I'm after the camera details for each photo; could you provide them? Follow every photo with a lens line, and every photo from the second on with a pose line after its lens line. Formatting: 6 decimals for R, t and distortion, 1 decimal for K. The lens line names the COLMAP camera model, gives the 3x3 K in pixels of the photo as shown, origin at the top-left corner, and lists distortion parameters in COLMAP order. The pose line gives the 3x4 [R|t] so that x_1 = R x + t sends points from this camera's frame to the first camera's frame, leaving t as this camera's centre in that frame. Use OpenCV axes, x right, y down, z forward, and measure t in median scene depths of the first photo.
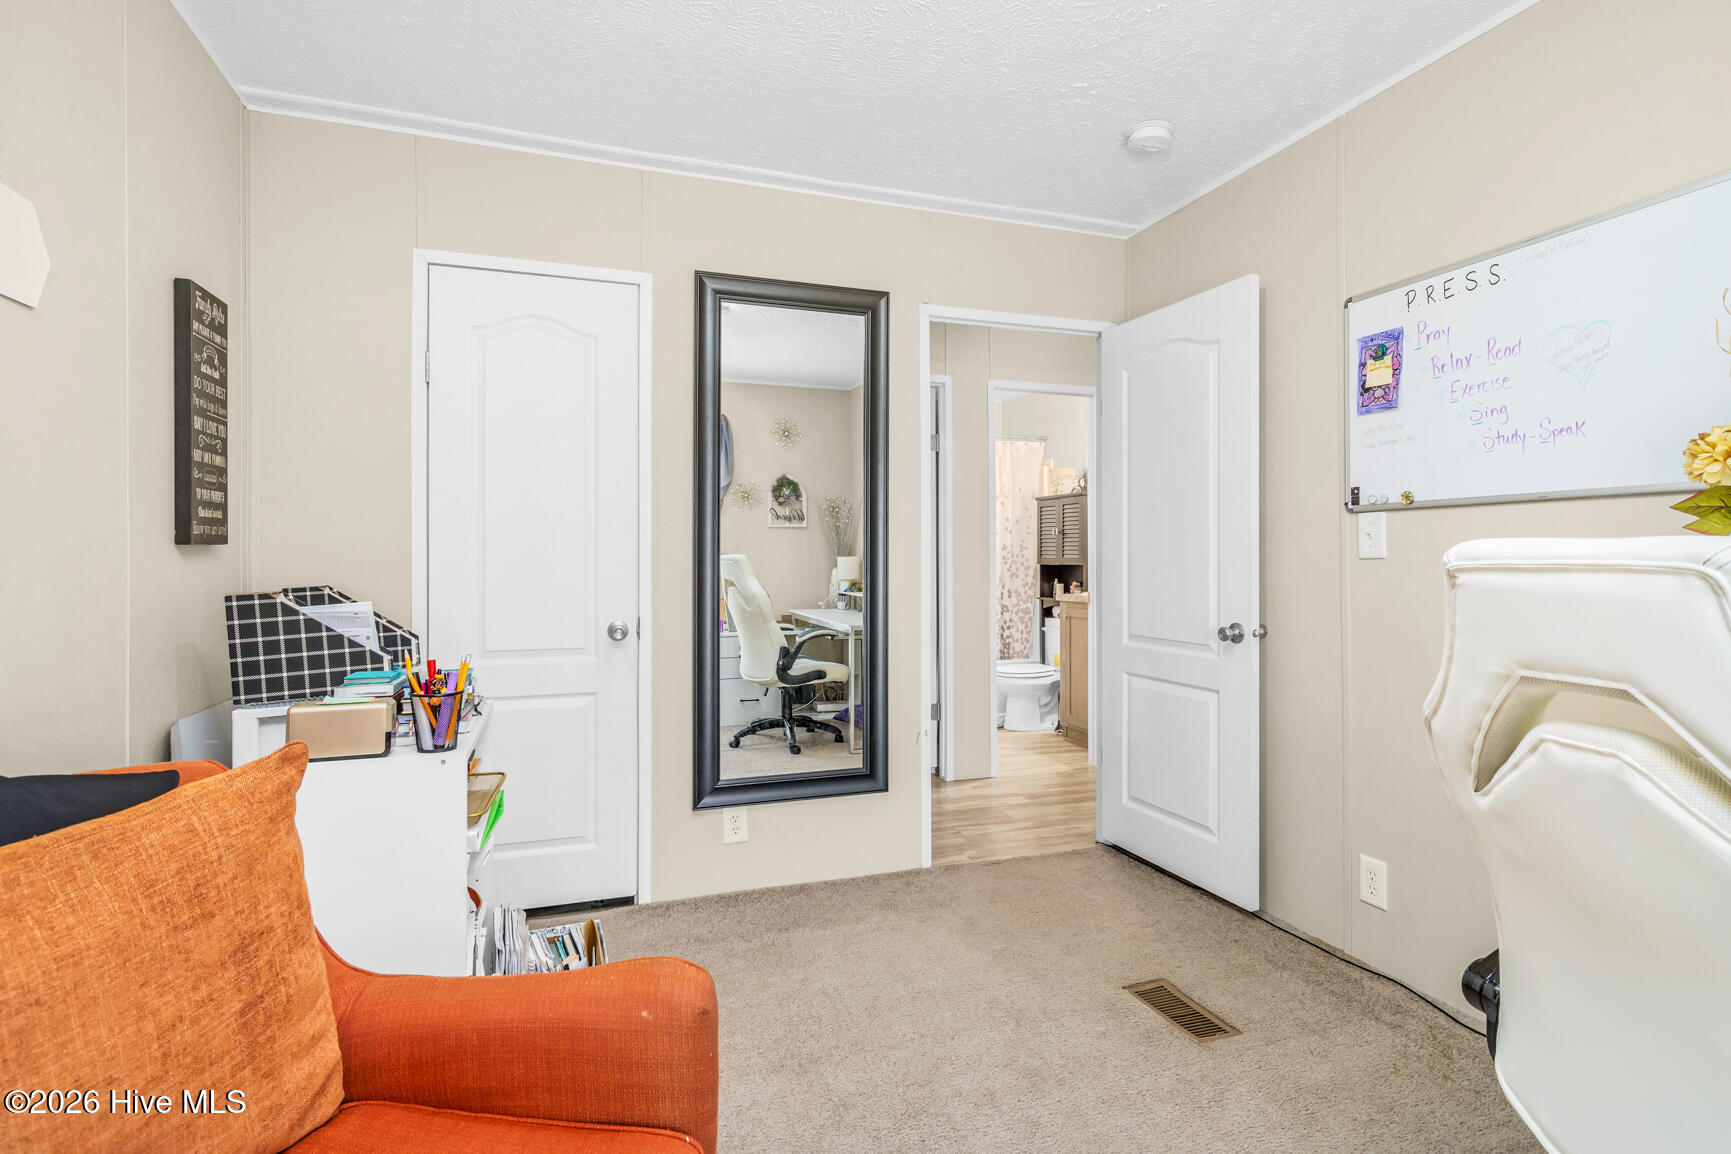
lens RADIAL K [[887.7, 0, 850.3], [0, 887.7, 571.2], [0, 0, 1]] dist [0.004736, 0.001346]
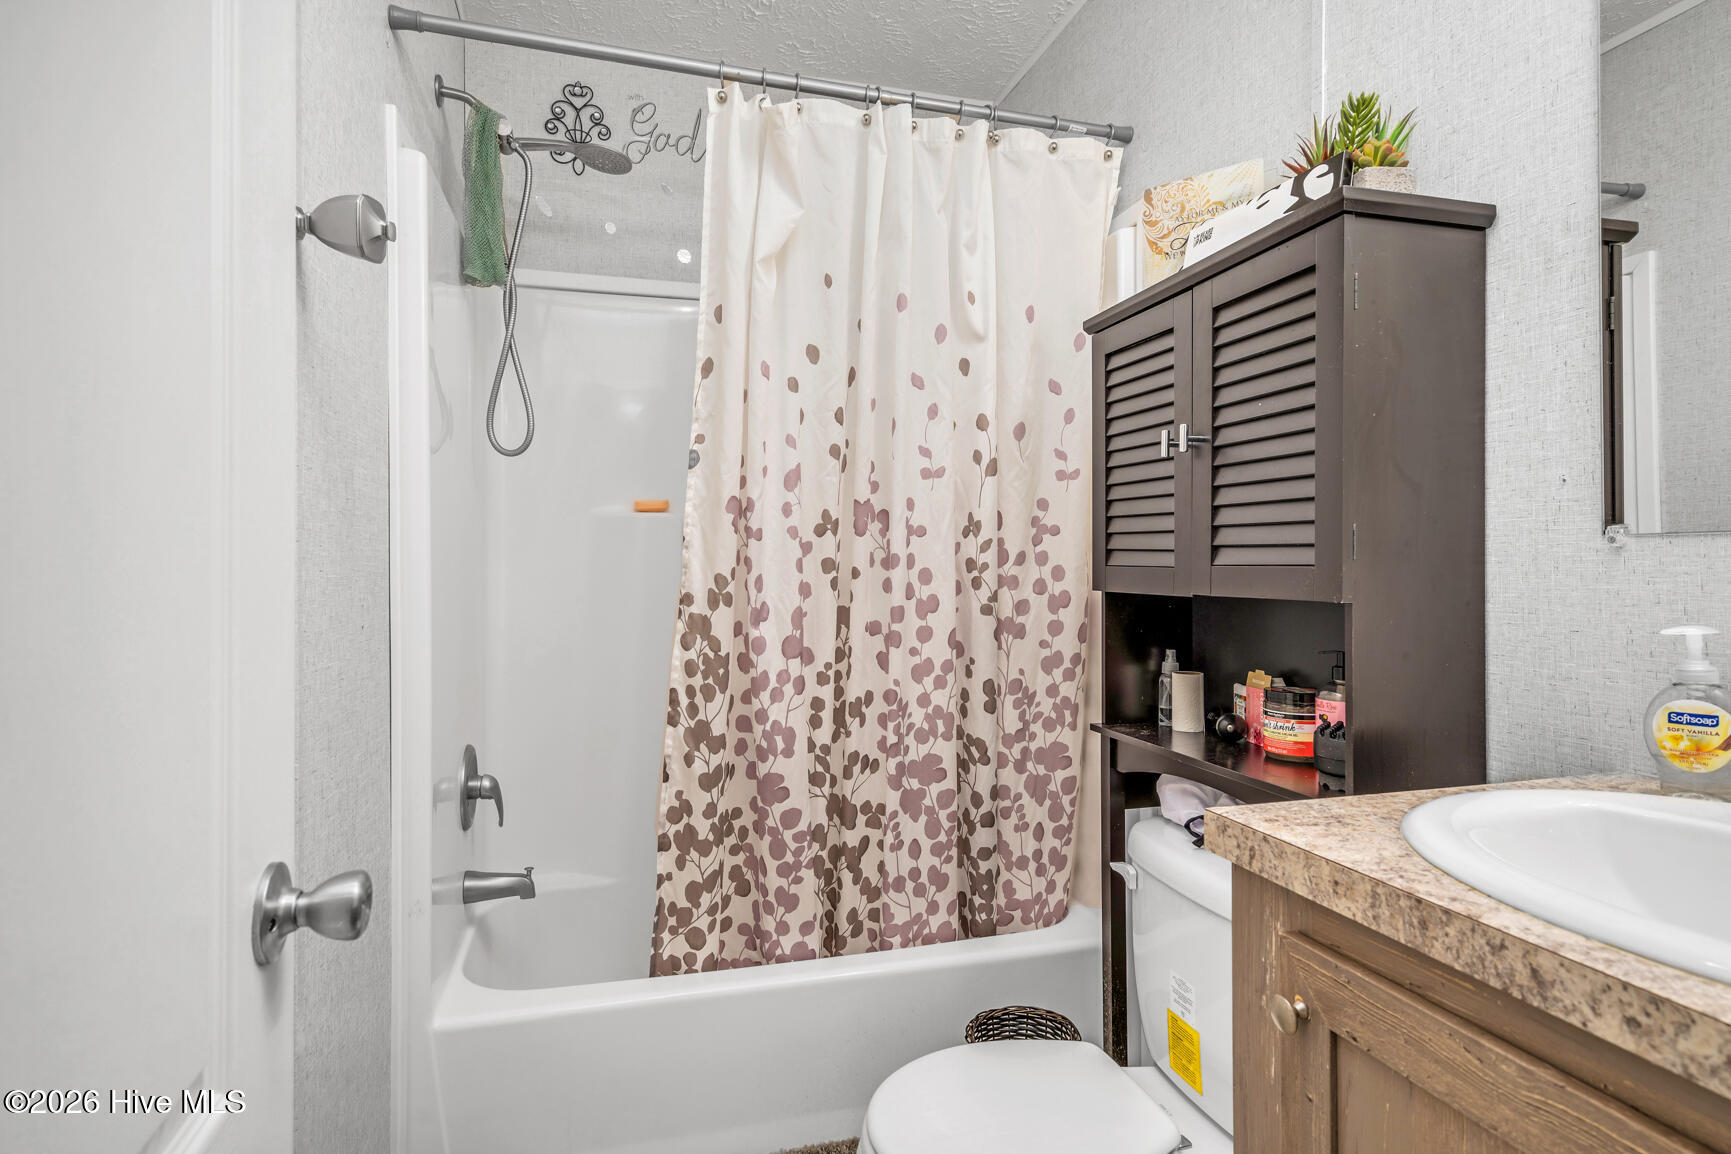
lens RADIAL K [[887.7, 0, 863.4], [0, 887.7, 564.0], [0, 0, 1]] dist [0.004736, 0.001346]
pose [[0.998115, 0.003362, -0.061276, 0.157093], [-0.004497, 0.999821, -0.018391, -0.010217], [0.061203, 0.018631, 0.997951, 0.726178]]
